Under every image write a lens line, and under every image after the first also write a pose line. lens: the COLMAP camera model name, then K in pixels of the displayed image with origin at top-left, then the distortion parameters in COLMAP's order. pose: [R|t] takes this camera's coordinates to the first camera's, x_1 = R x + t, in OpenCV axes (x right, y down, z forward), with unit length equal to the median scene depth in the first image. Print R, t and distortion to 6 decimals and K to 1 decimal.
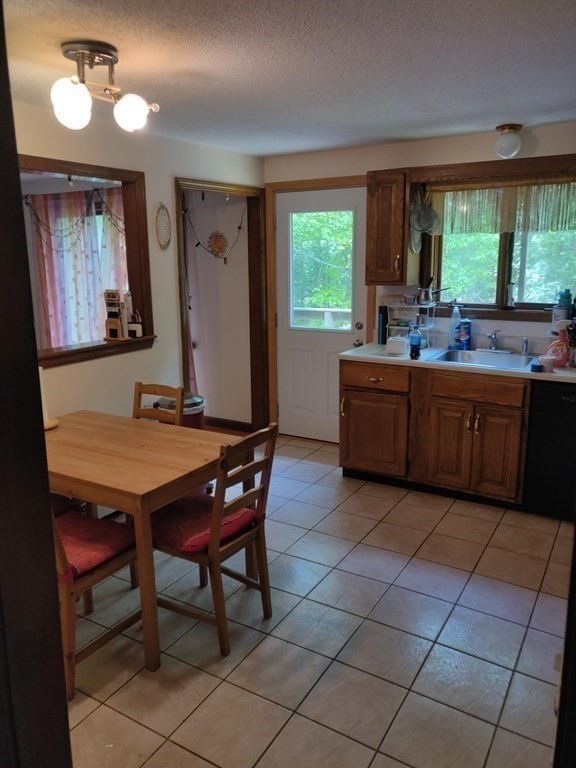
lens RADIAL K [[580.5, 0, 288.1], [0, 580.5, 383.2], [0, 0, 1]] dist [-0.012644, -0.002659]
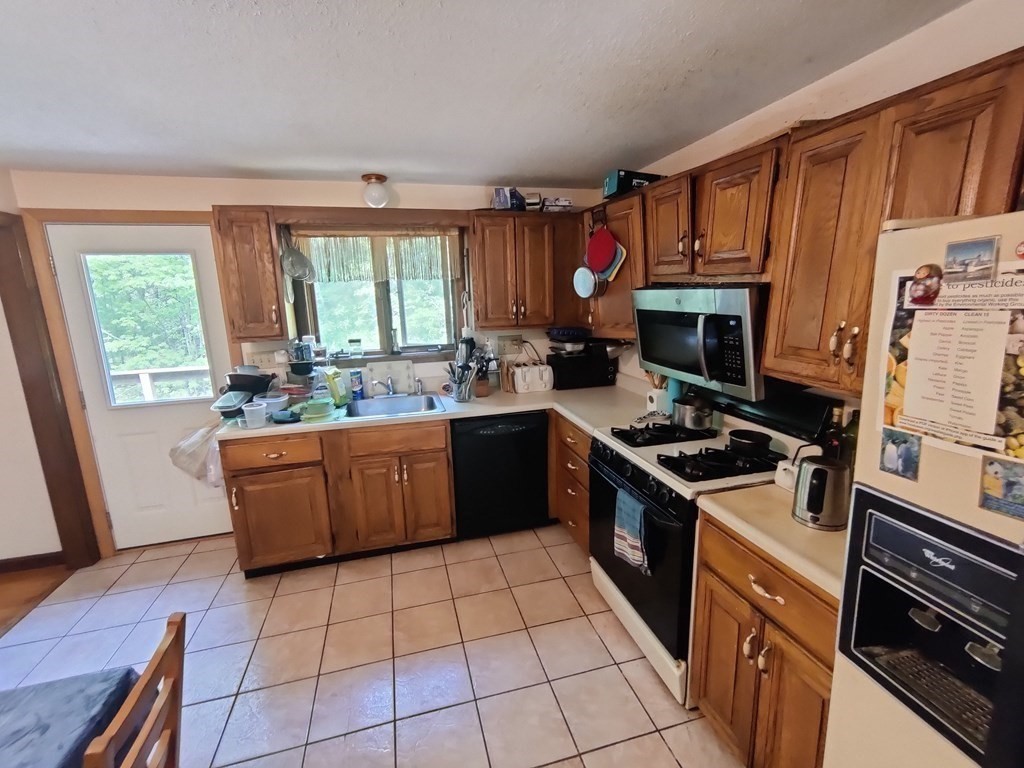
lens RADIAL K [[442.2, 0, 511.4], [0, 442.2, 381.2], [0, 0, 1]] dist [-0.001599, 0.000525]
pose [[0.688314, -0.148348, 0.710082, -0.050926], [0.181211, 0.982995, 0.029709, -0.067422], [-0.702415, 0.108226, 0.703491, 0.306245]]
